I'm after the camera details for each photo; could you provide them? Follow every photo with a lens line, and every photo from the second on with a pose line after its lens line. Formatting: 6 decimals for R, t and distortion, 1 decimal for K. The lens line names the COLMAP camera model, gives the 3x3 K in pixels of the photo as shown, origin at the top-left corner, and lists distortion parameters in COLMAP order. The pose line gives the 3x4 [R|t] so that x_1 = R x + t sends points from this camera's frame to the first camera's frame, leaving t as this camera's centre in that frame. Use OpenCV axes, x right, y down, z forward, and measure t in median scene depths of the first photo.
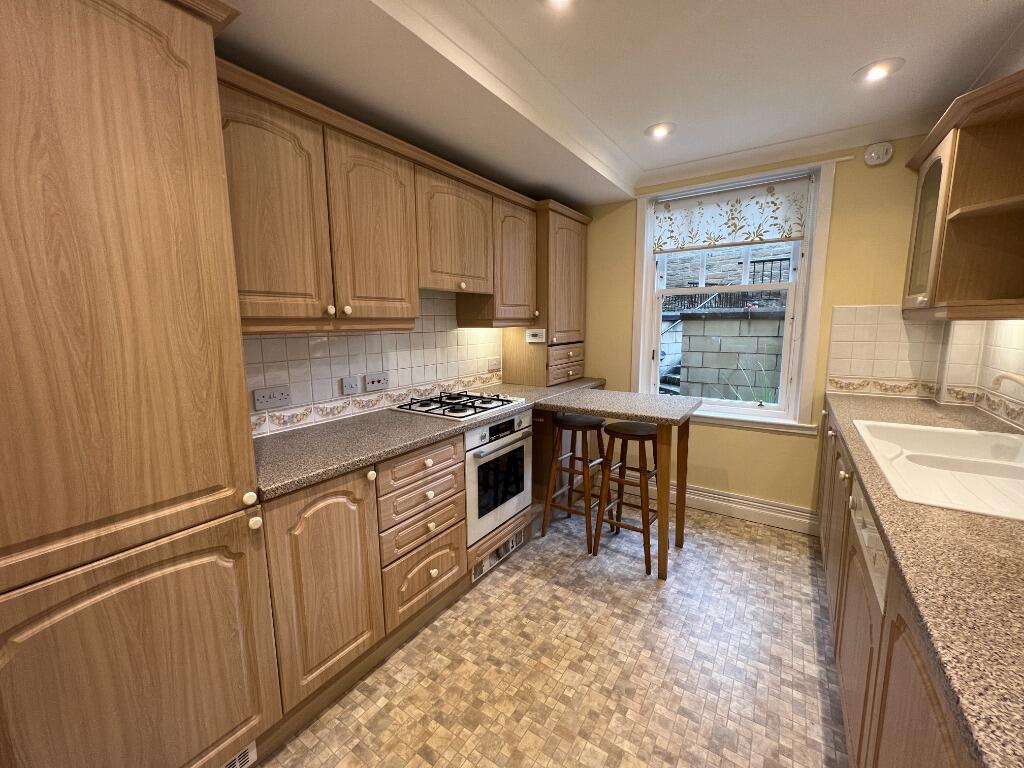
lens RADIAL K [[413.8, 0, 511.5], [0, 413.8, 382.0], [0, 0, 1]] dist [0.000093, 0.000005]
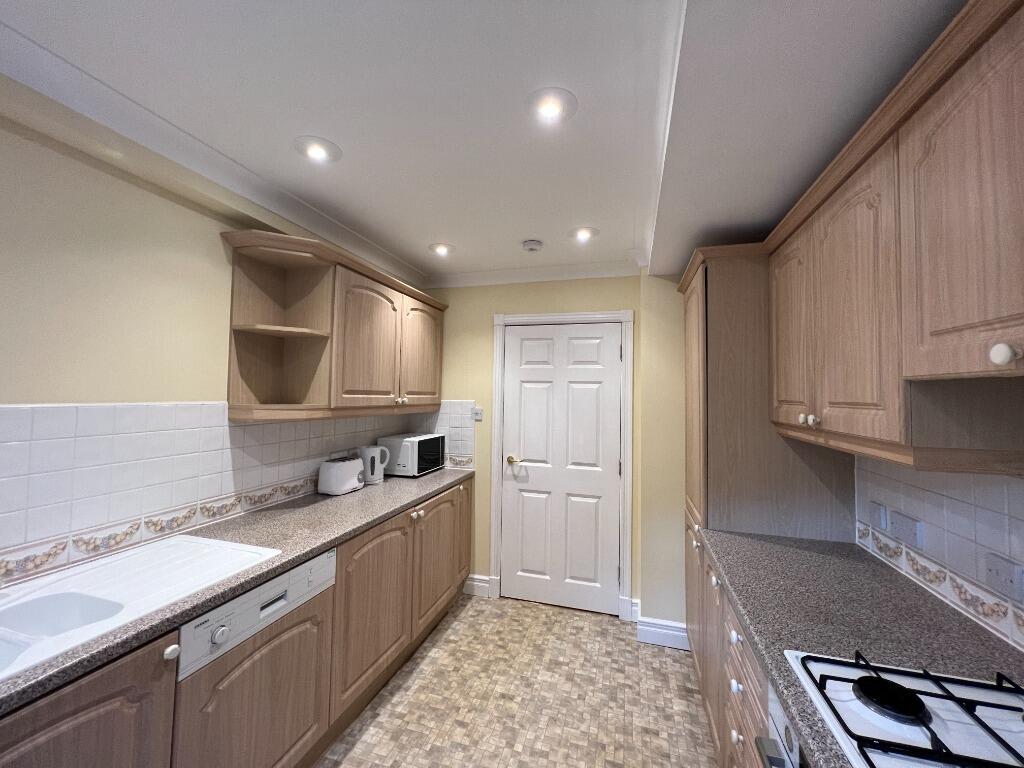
lens RADIAL K [[413.8, 0, 511.5], [0, 413.8, 382.1], [0, 0, 1]] dist [0.000093, 0.000005]
pose [[-0.951742, -0.017276, -0.306412, 0.806121], [-0.049821, 0.993868, 0.098715, -0.361752], [0.302827, 0.109217, -0.946767, 2.064807]]
